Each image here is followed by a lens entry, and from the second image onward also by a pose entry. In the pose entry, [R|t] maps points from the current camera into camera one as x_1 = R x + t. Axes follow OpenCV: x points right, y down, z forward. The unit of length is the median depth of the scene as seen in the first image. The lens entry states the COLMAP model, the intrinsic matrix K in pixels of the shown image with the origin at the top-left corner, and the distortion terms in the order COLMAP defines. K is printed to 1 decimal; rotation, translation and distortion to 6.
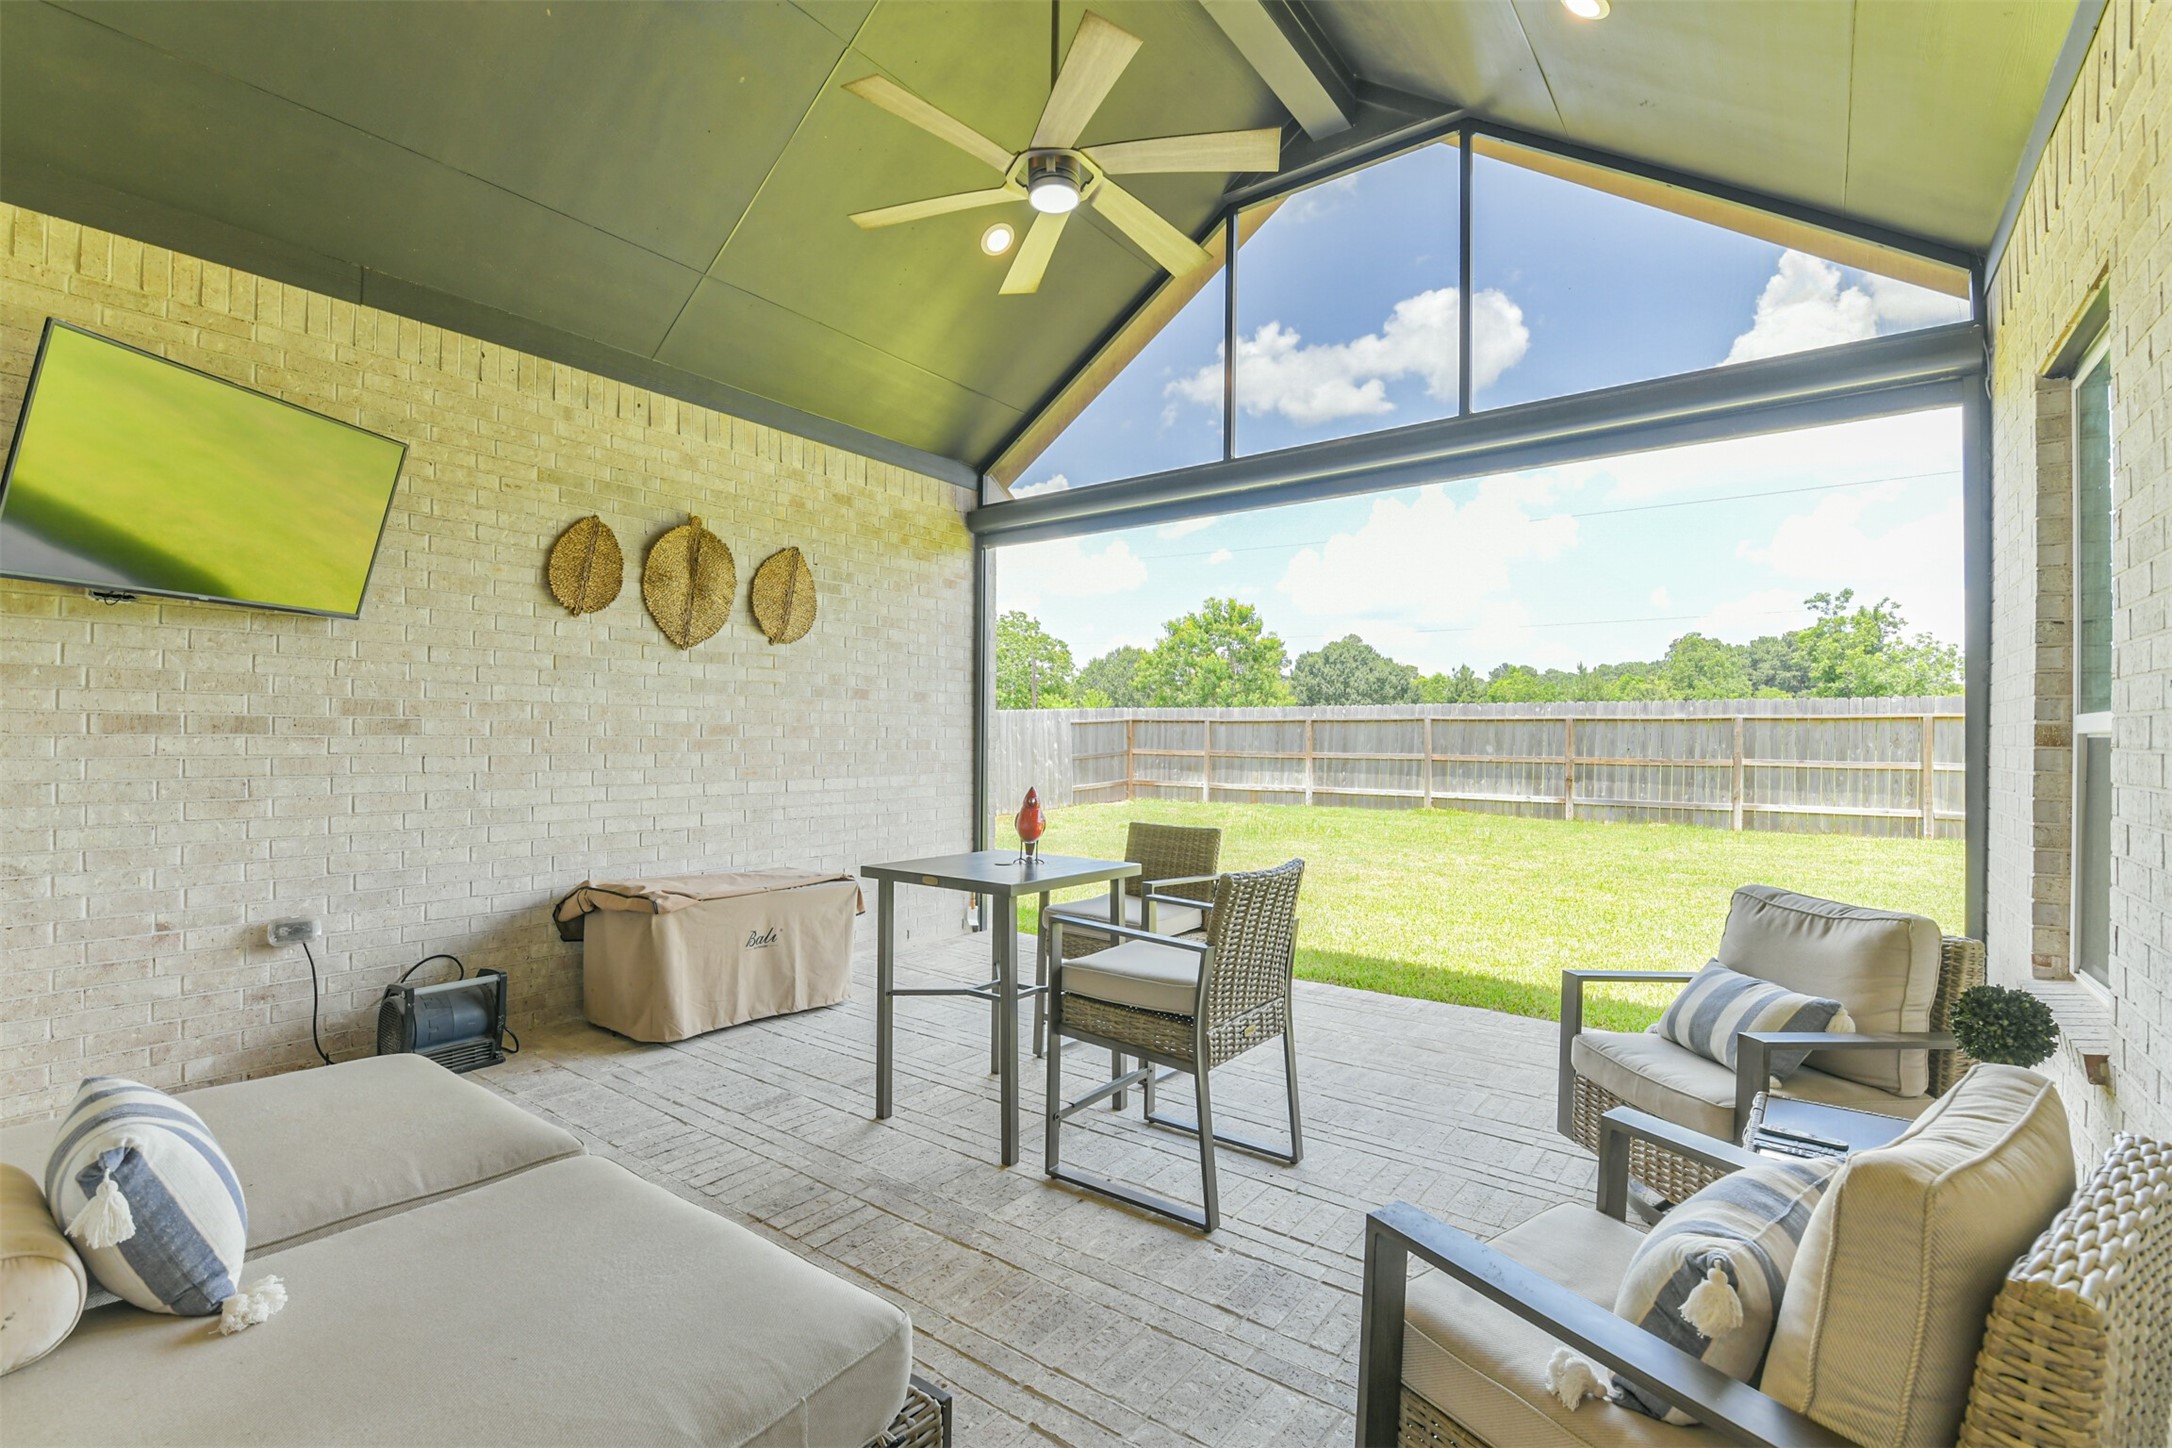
lens RADIAL K [[957.5, 0, 1080.5], [0, 957.5, 733.0], [0, 0, 1]] dist [0.000074, -0.000136]
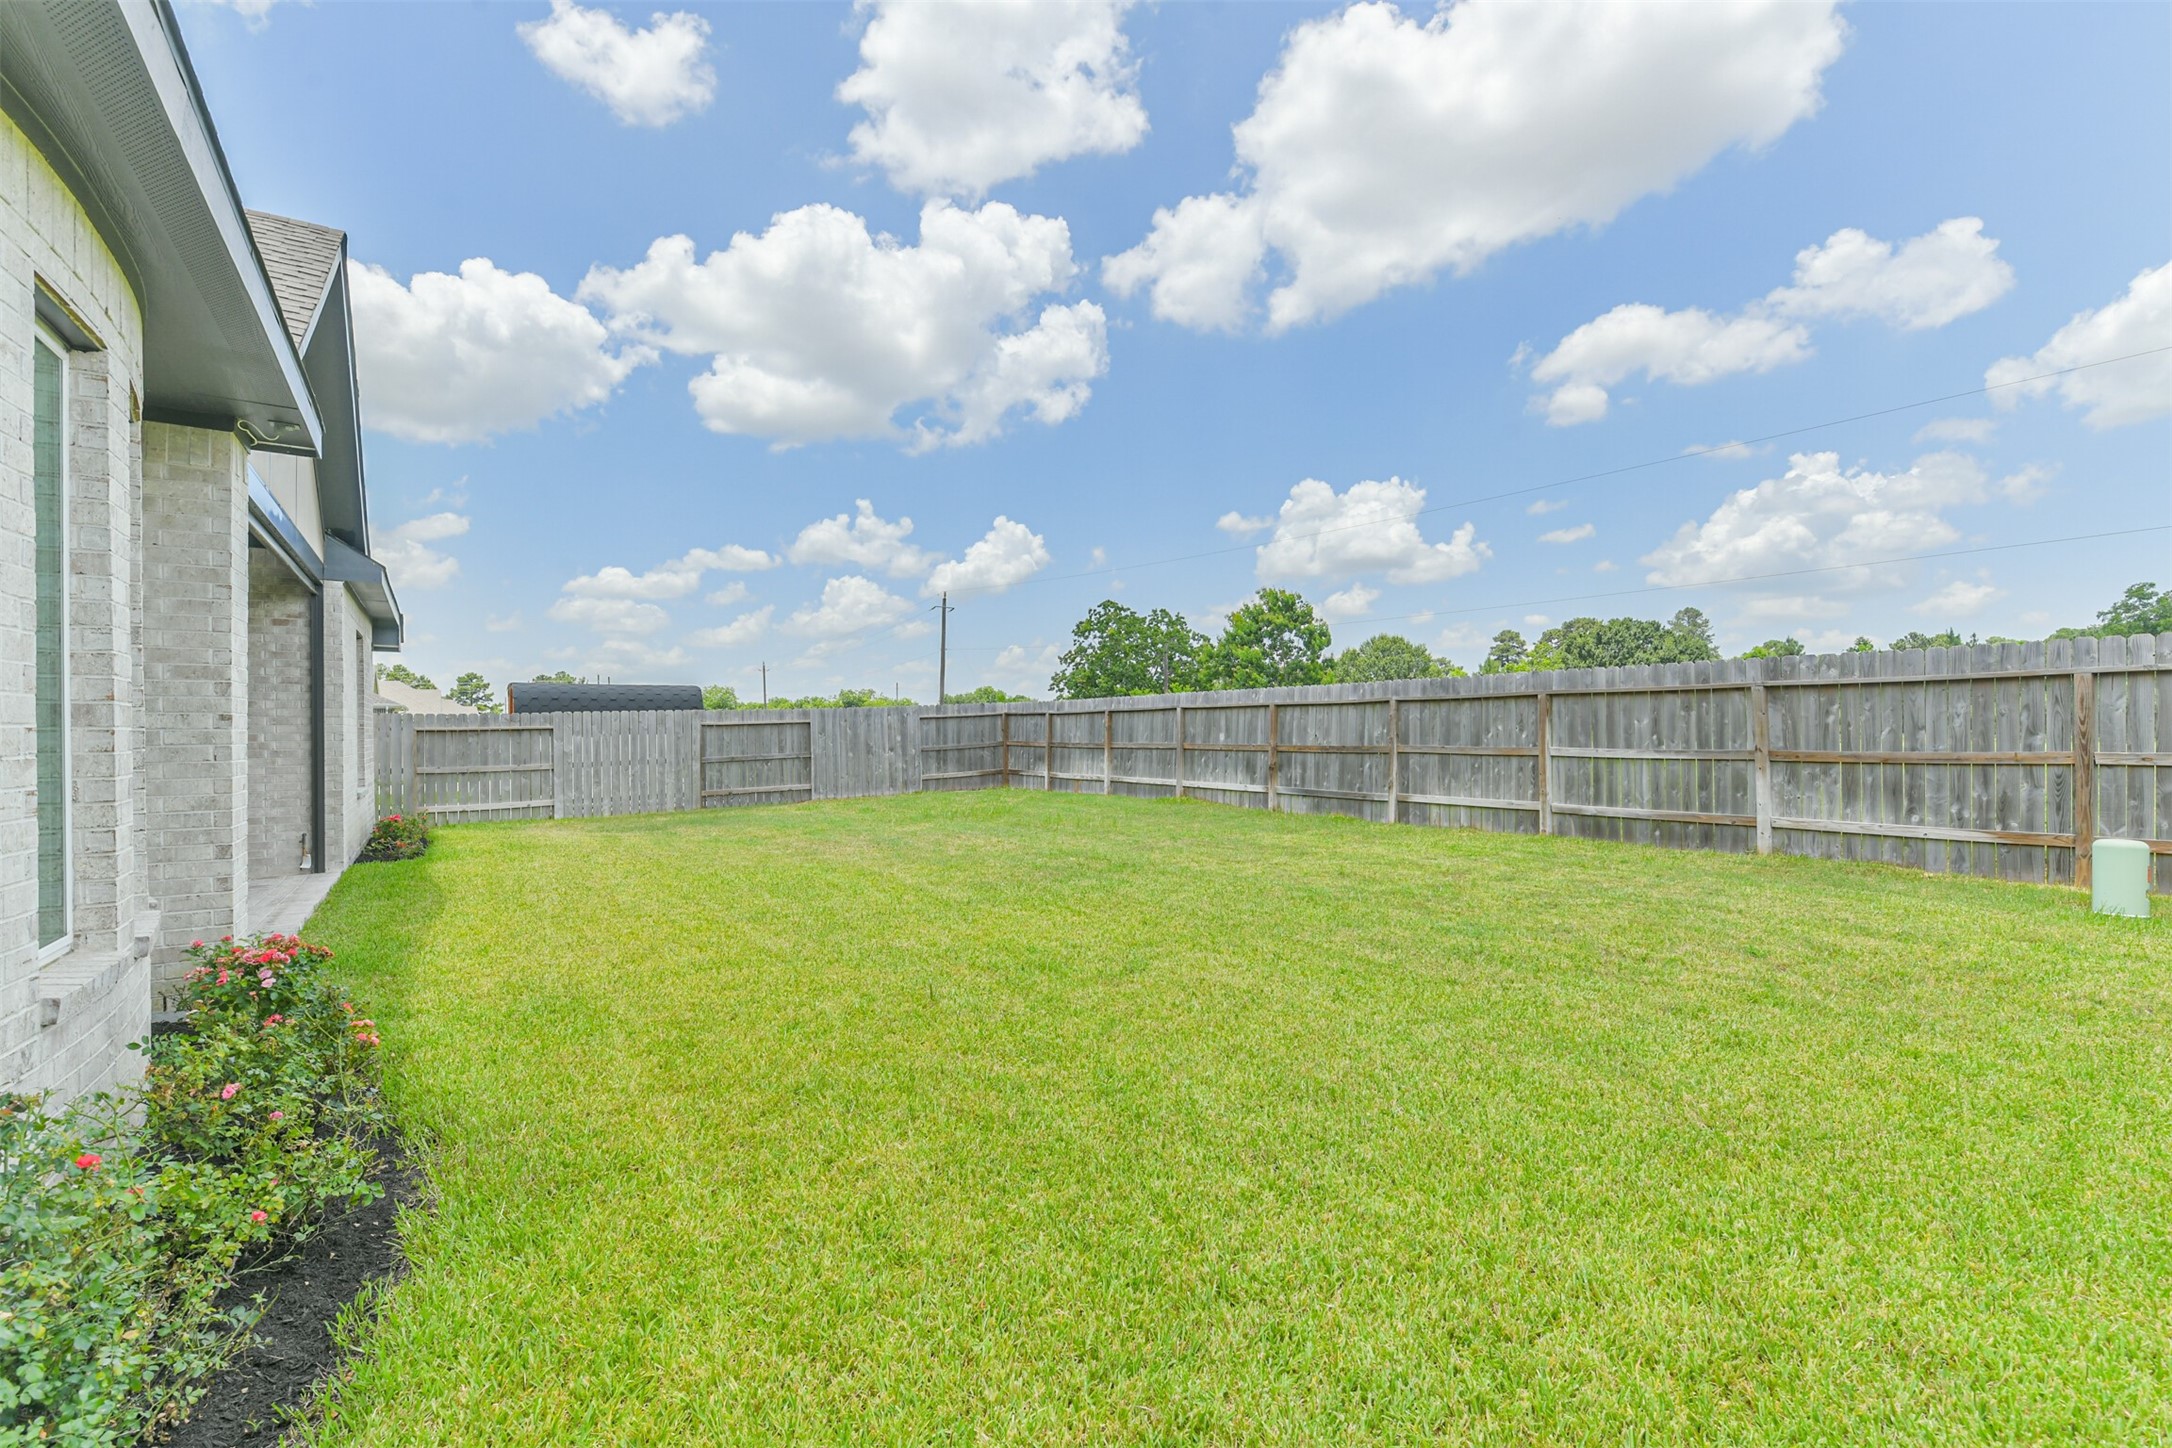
lens RADIAL K [[941.0, 0, 1081.1], [0, 941.0, 726.4], [0, 0, 1]] dist [0.024106, -0.010837]
pose [[0.939856, -0.014785, -0.341251, 0.601792], [0.014104, 0.999891, -0.004477, 0.007781], [0.341279, -0.000606, 0.939962, 0.039720]]
